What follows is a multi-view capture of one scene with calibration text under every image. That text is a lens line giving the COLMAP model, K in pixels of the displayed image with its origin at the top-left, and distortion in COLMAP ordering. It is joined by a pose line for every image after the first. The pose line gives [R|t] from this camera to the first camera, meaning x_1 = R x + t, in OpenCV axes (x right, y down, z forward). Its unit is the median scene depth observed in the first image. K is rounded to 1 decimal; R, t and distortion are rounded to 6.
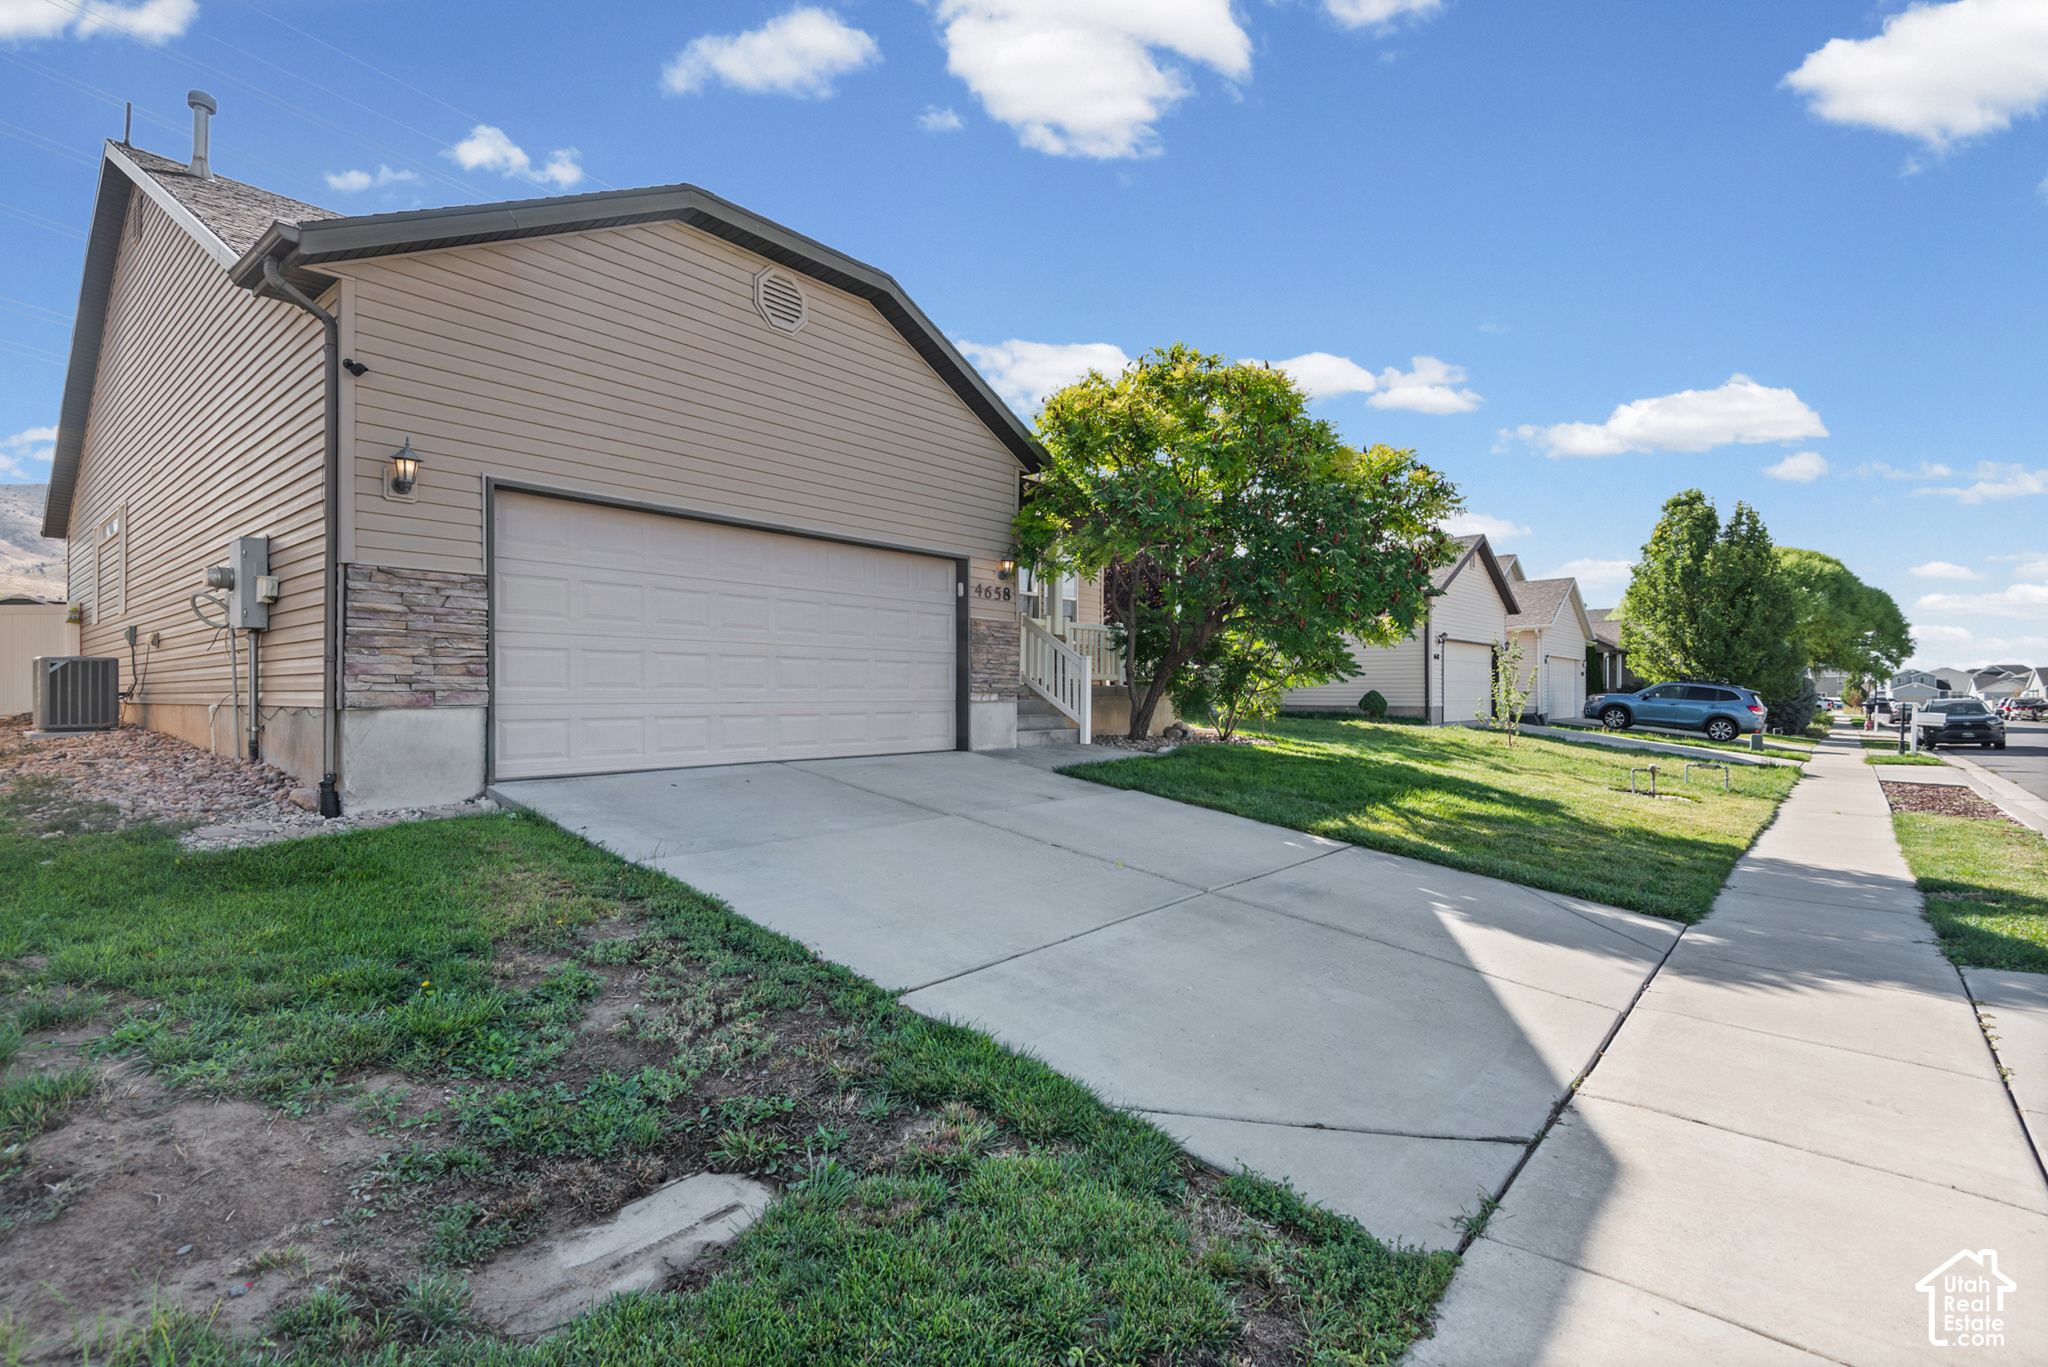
lens RADIAL K [[931.8, 0, 1017.6], [0, 931.8, 689.6], [0, 0, 1]] dist [0.009007, -0.009295]
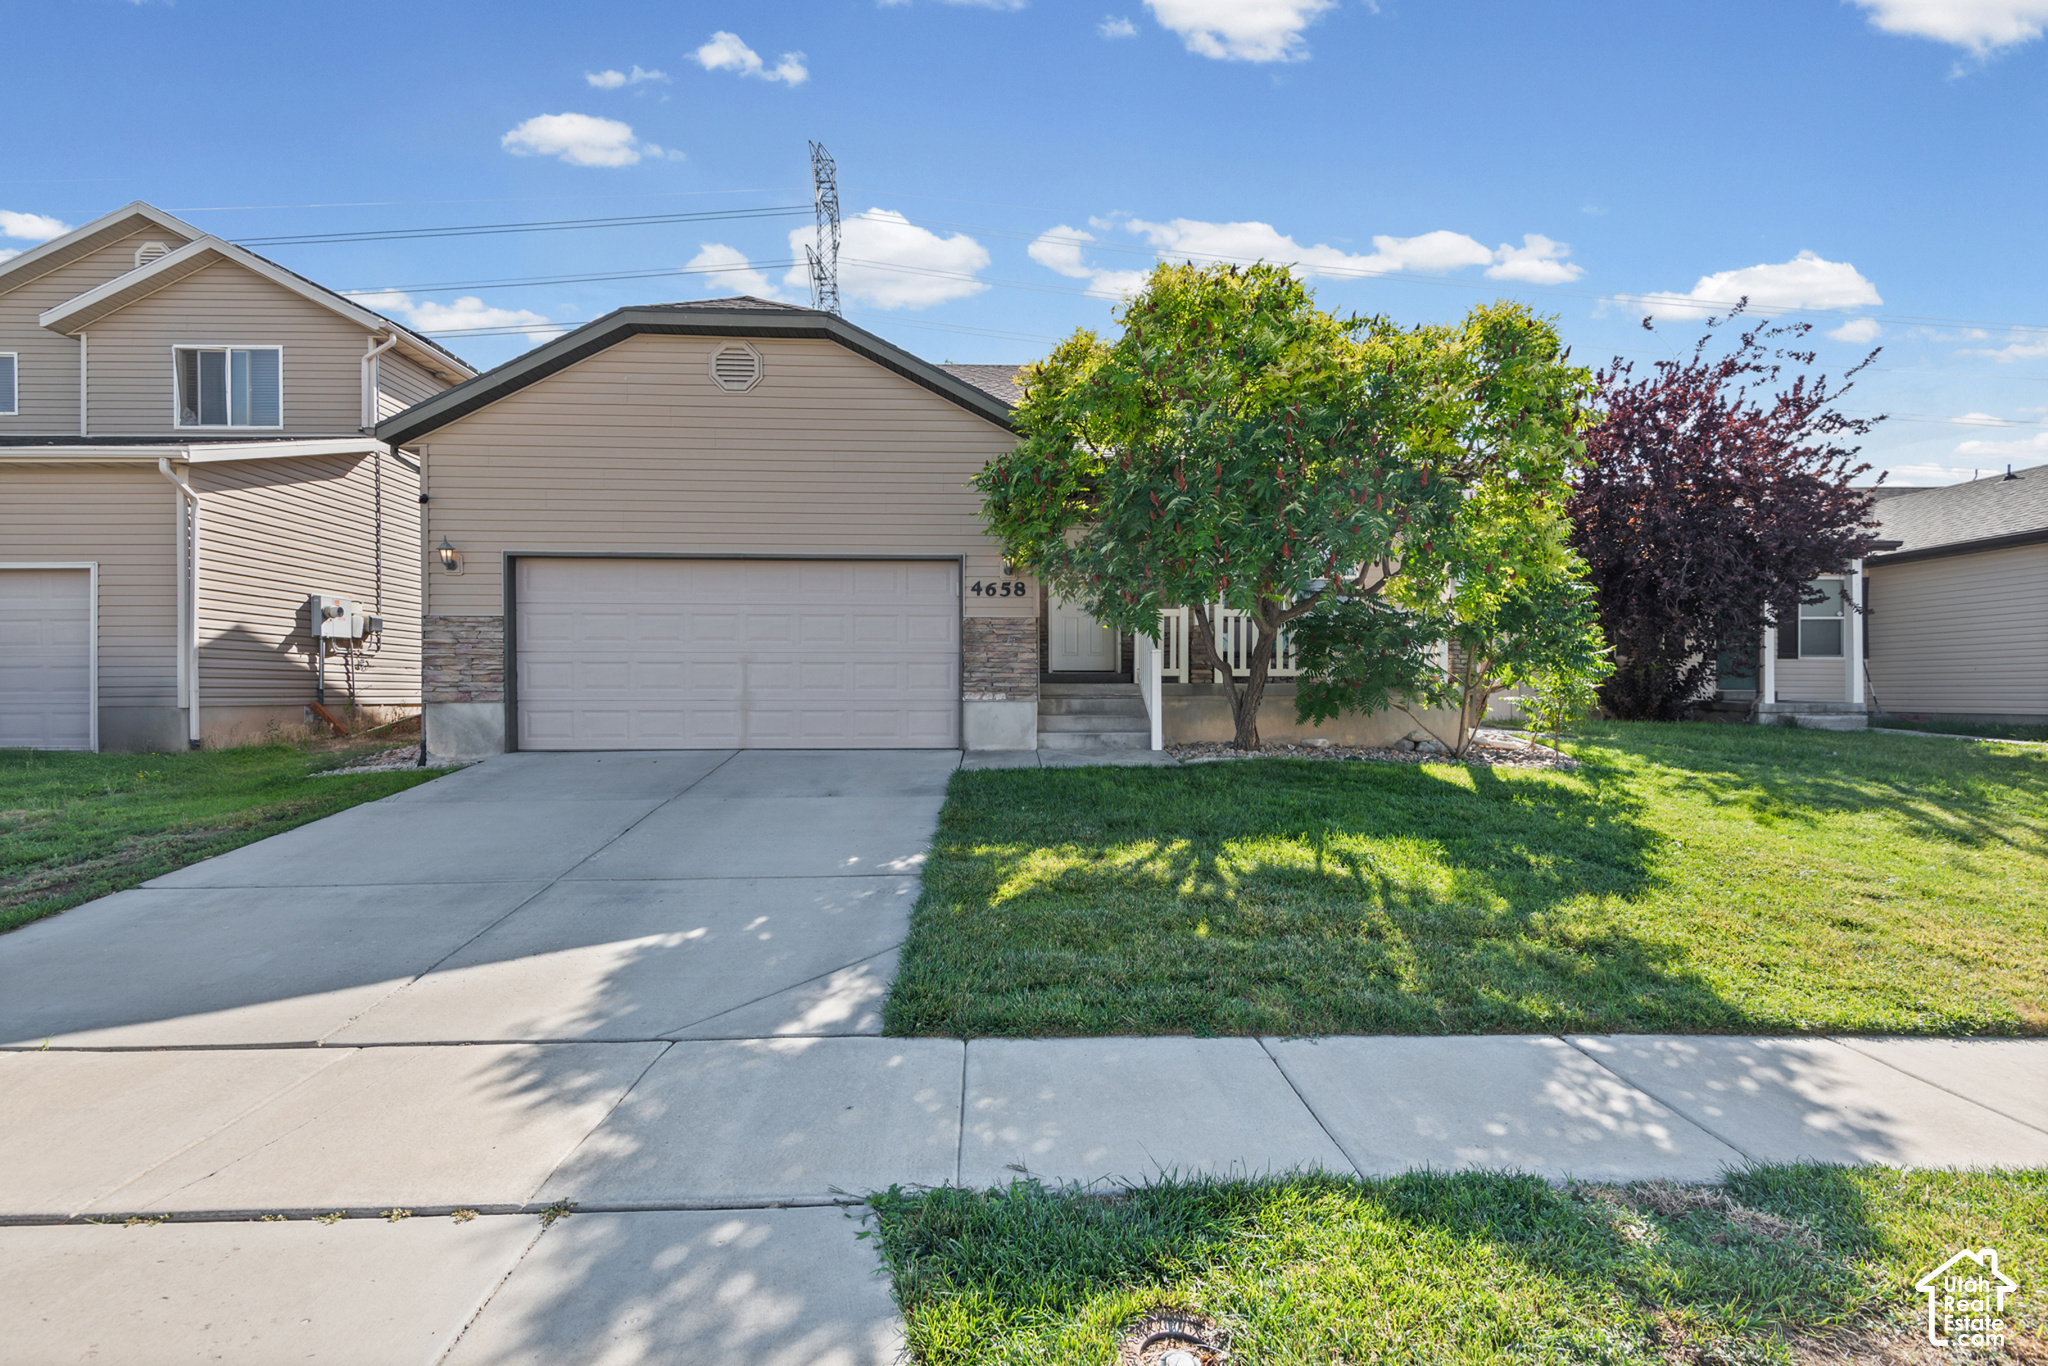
lens RADIAL K [[938.7, 0, 1019.6], [0, 938.7, 689.2], [0, 0, 1]] dist [0.043943, -0.024909]
pose [[0.679824, -0.002200, -0.733372, 0.909337], [0.003987, 0.999992, 0.000695, -0.000224], [0.733365, -0.003396, 0.679827, 0.446446]]
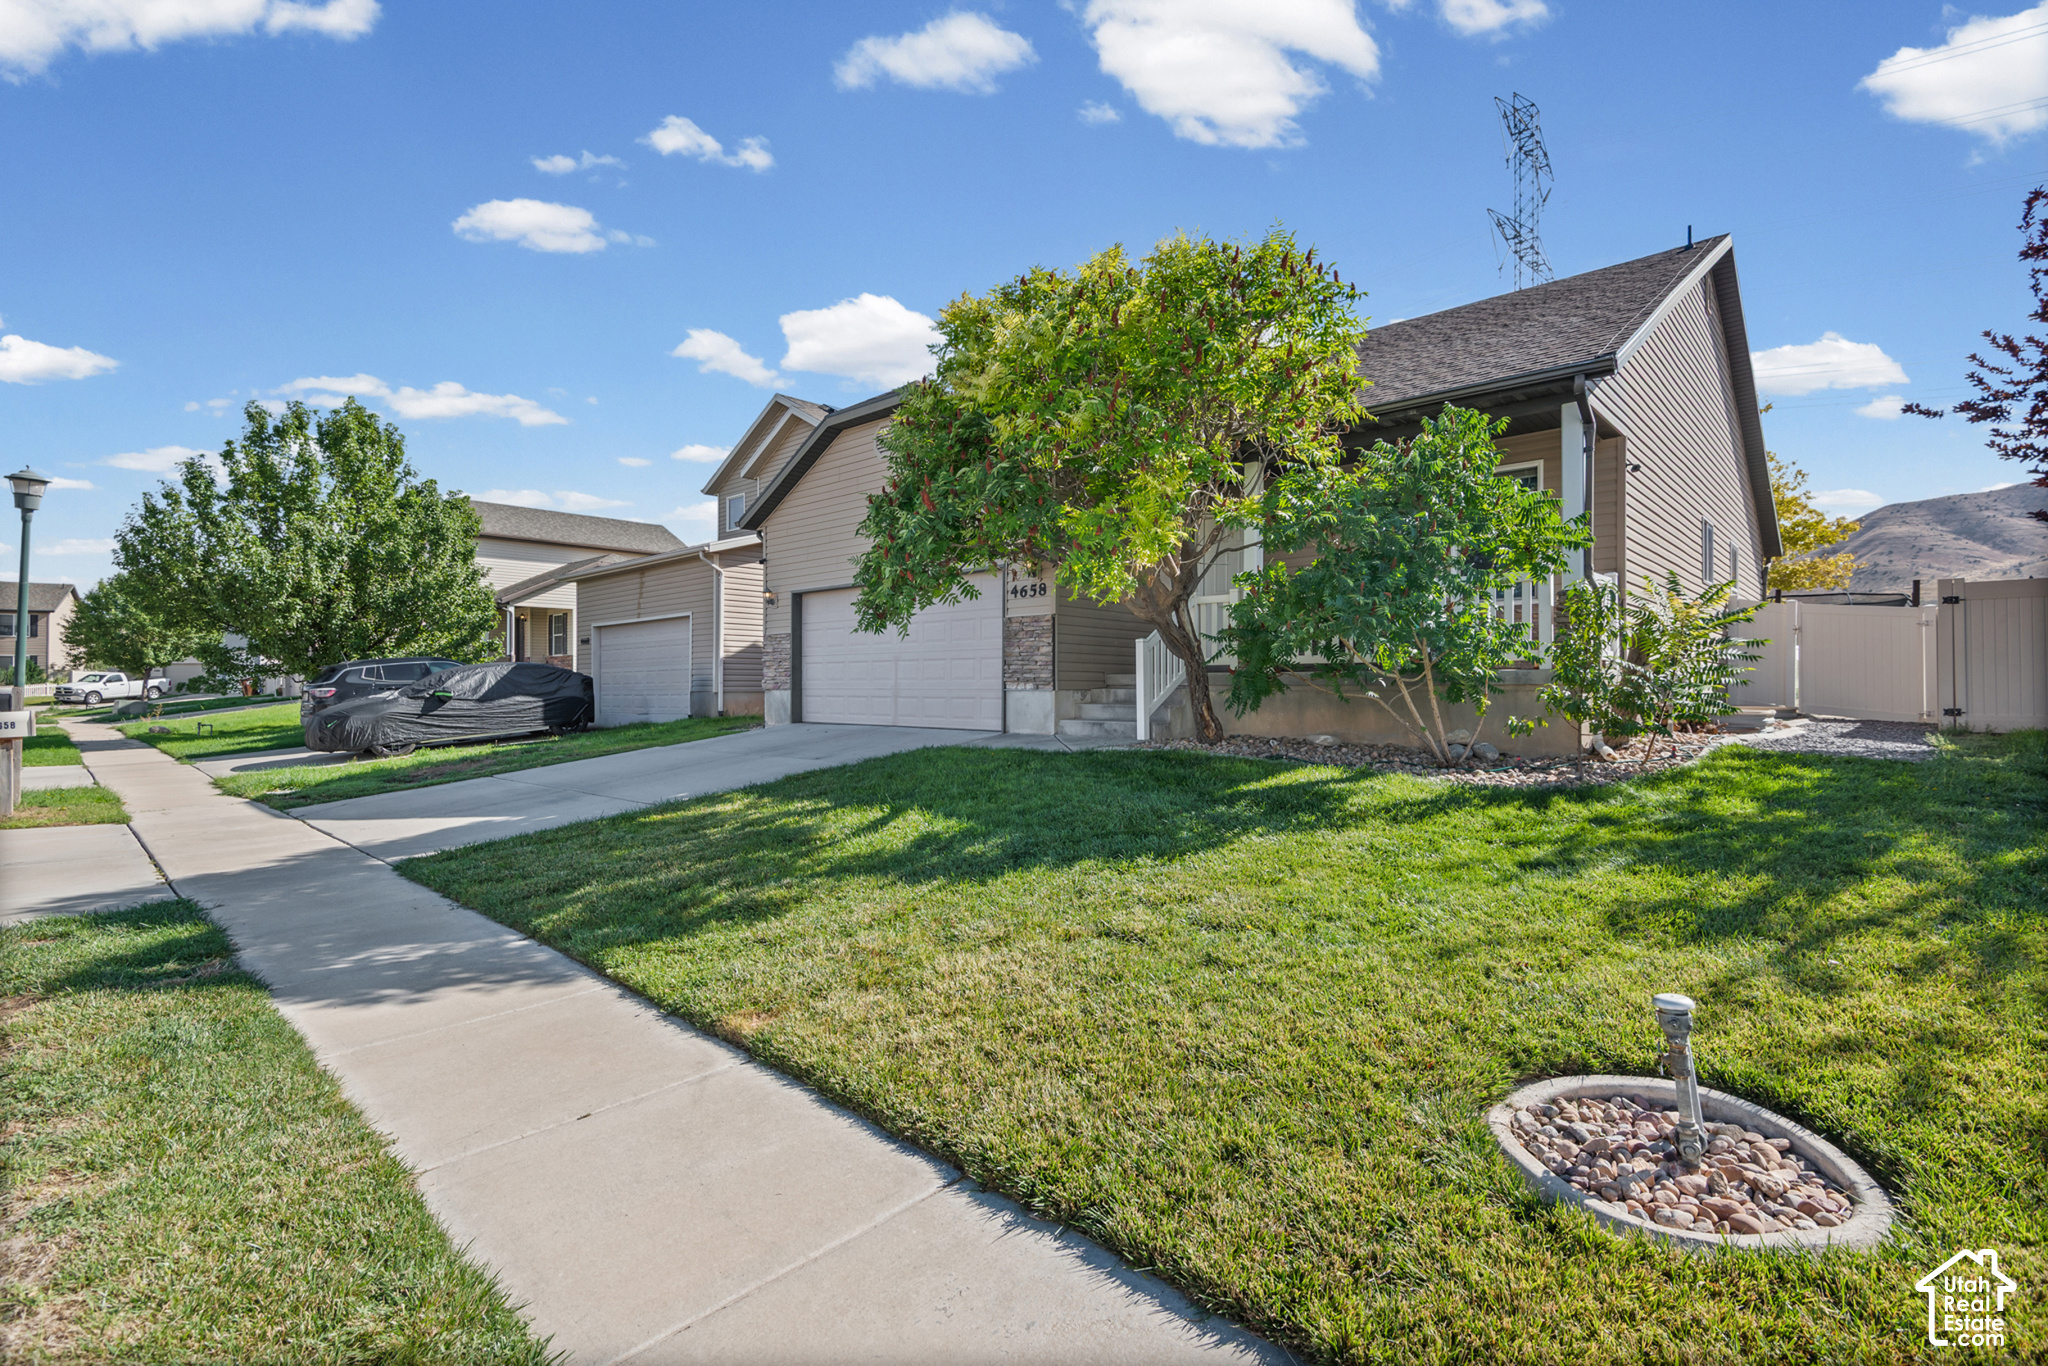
lens RADIAL K [[919.1, 0, 1028.2], [0, 919.1, 685.2], [0, 0, 1]] dist [0.029267, -0.029431]
pose [[-0.038163, 0.000288, -0.999271, 1.352301], [0.005988, 0.999982, 0.000060, 0.008784], [0.999254, -0.005981, -0.038164, 1.334651]]
